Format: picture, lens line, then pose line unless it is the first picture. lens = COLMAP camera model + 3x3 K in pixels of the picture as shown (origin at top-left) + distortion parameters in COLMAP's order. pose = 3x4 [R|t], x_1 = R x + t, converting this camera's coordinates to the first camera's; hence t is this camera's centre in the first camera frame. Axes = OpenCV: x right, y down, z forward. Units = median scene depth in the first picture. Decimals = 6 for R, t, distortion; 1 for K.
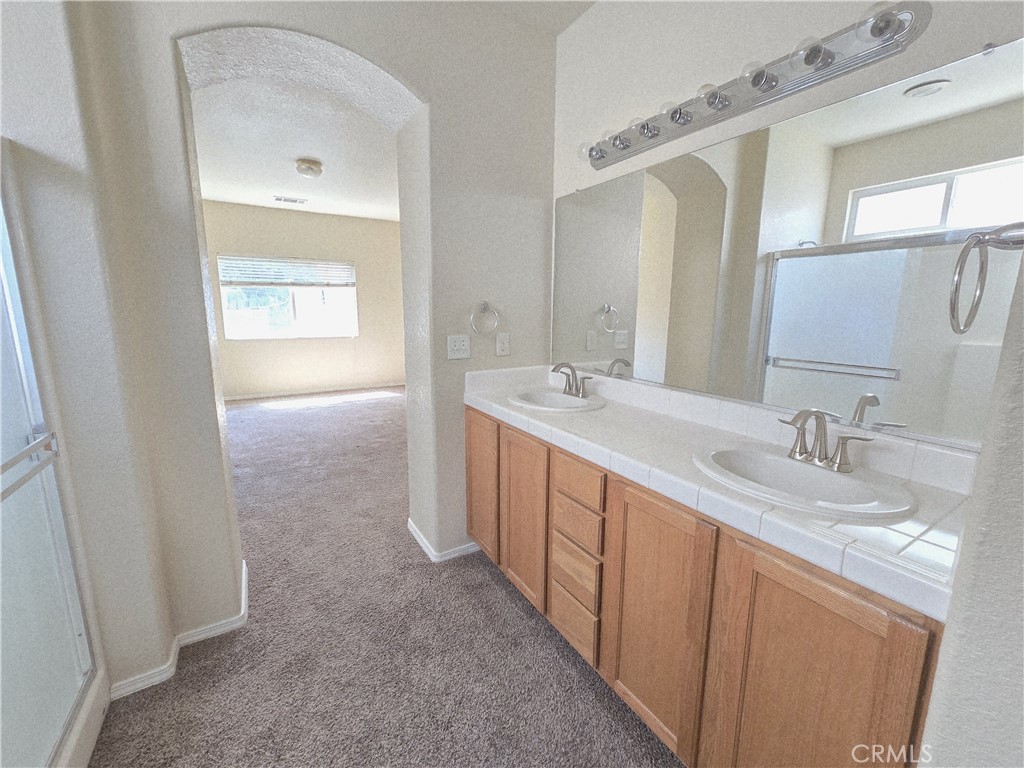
lens RADIAL K [[419.1, 0, 514.7], [0, 419.1, 374.8], [0, 0, 1]] dist [-0.003284, -0.000387]
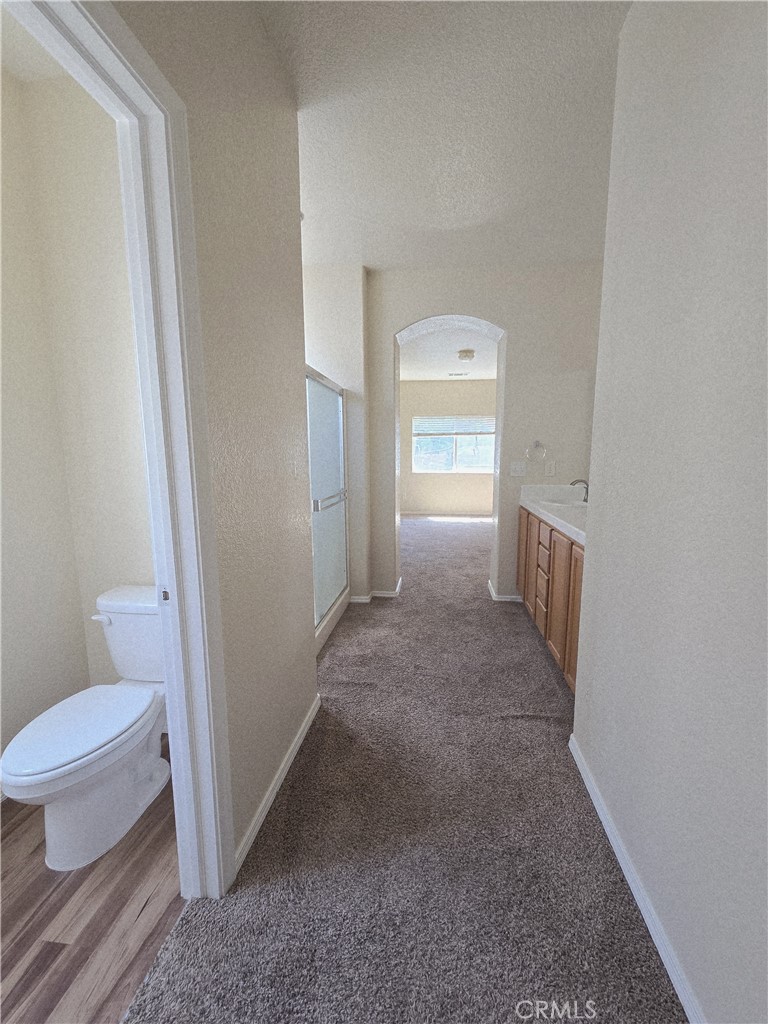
lens RADIAL K [[419.1, 0, 387.3], [0, 419.1, 510.3], [0, 0, 1]] dist [-0.003284, -0.000387]
pose [[0.776572, 0.077358, -0.625262, 0.282162], [-0.093166, 0.995623, 0.007467, 0.072643], [0.623102, 0.052455, 0.780379, -0.326886]]
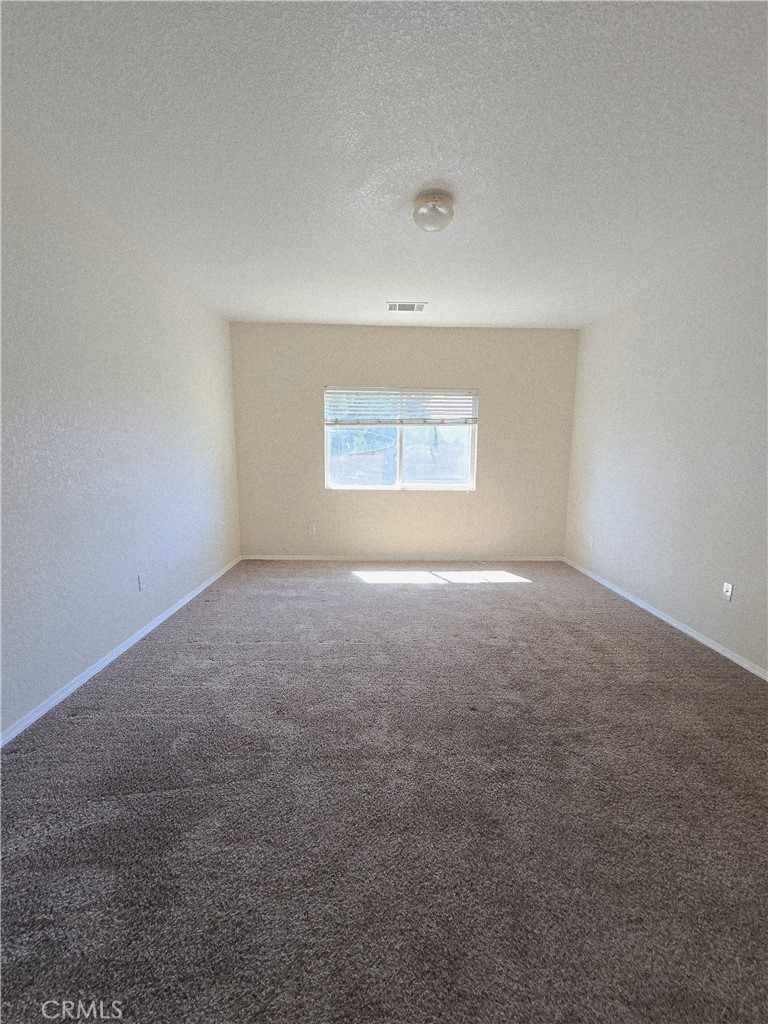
lens RADIAL K [[419.1, 0, 385.0], [0, 419.1, 513.3], [0, 0, 1]] dist [-0.003284, -0.000387]
pose [[0.858785, 0.075649, -0.506720, -0.236944], [-0.086895, 0.996216, 0.001458, -0.071785], [0.504913, 0.042779, 0.862109, 0.512632]]
